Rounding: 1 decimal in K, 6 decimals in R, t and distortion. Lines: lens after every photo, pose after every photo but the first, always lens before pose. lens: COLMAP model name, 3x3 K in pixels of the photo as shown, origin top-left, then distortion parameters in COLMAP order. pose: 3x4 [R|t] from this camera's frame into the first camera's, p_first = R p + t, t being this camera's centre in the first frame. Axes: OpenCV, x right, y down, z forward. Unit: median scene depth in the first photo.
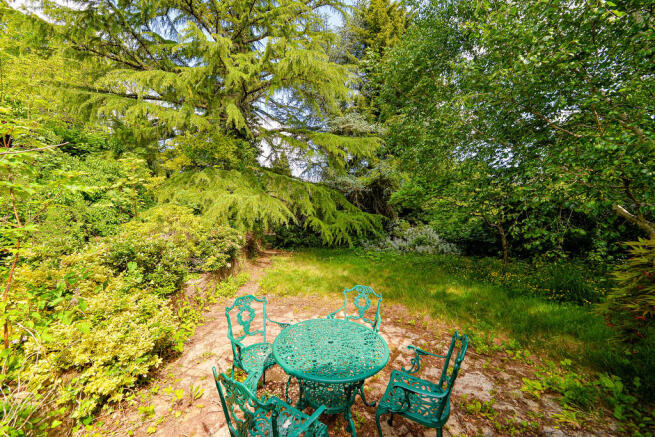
lens RADIAL K [[229.7, 0, 332.2], [0, 229.7, 217.2], [0, 0, 1]] dist [-0.000196, -0.000125]
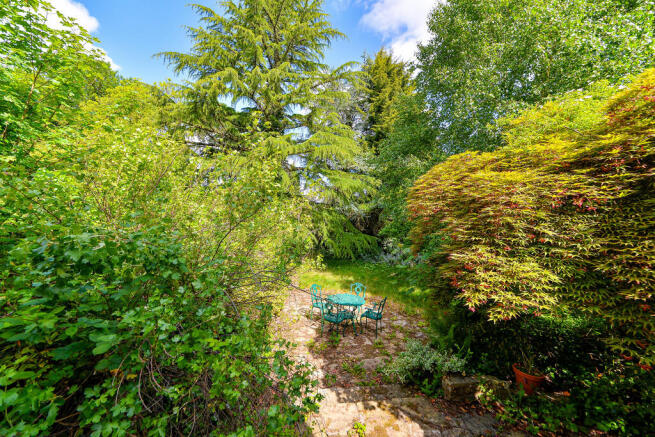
lens RADIAL K [[229.7, 0, 332.2], [0, 229.7, 217.2], [0, 0, 1]] dist [-0.000196, -0.000125]
pose [[0.999264, 0.037441, -0.008333, -0.040562], [-0.037620, 0.999040, -0.022433, -0.085122], [0.007485, 0.022730, 0.999714, -0.363550]]
